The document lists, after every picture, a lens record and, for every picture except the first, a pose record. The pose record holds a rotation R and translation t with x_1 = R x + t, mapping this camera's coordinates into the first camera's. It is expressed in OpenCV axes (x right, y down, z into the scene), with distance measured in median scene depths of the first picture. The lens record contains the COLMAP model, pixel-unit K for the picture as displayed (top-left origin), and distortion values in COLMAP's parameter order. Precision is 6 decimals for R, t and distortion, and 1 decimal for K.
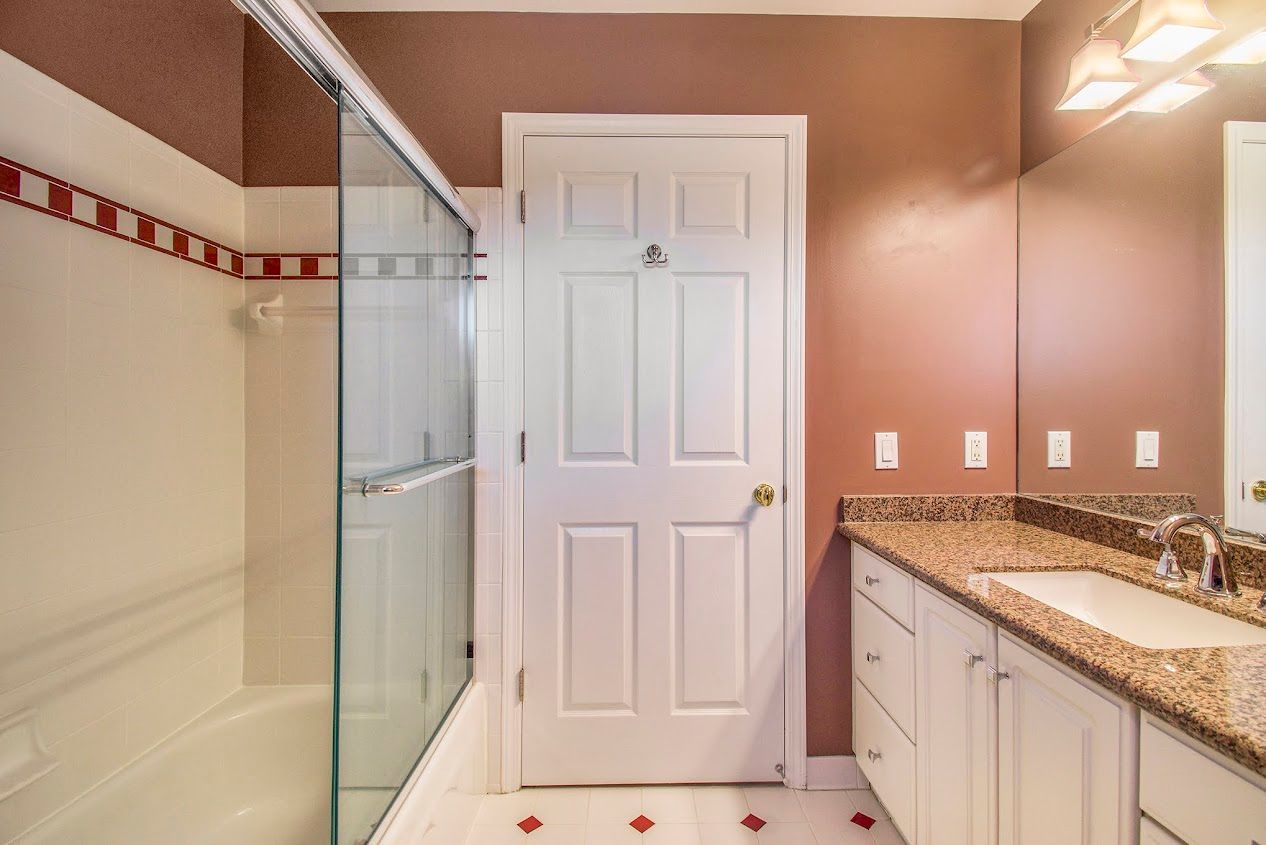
lens RADIAL K [[585.9, 0, 632.8], [0, 585.9, 408.1], [0, 0, 1]] dist [-0.000838, -0.000193]
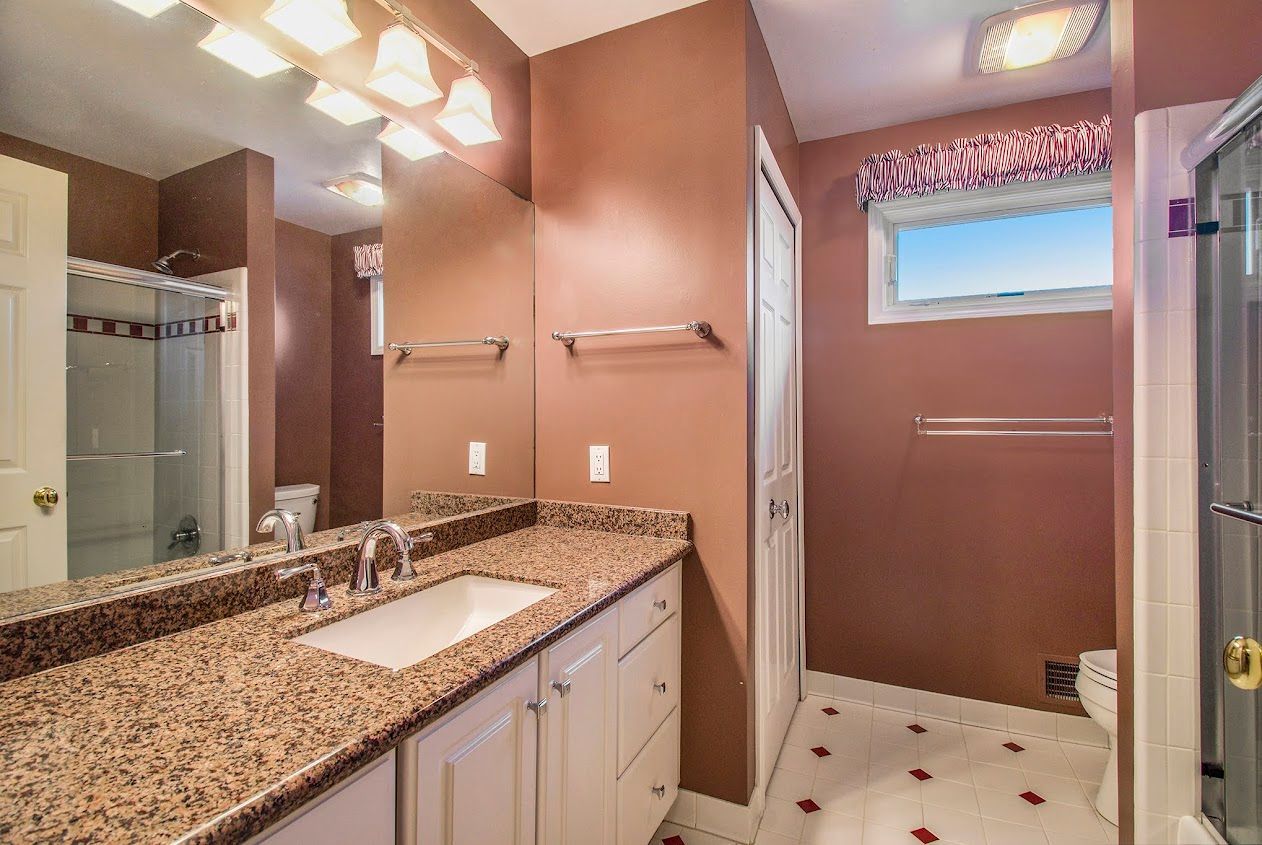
lens RADIAL K [[584.1, 0, 630.8], [0, 584.1, 408.2], [0, 0, 1]] dist [-0.000838, -0.000193]
pose [[-0.901553, 0.009928, 0.432556, 0.018859], [0.001271, 0.999793, -0.020299, -0.002580], [-0.432668, -0.017751, -0.901379, 0.530655]]
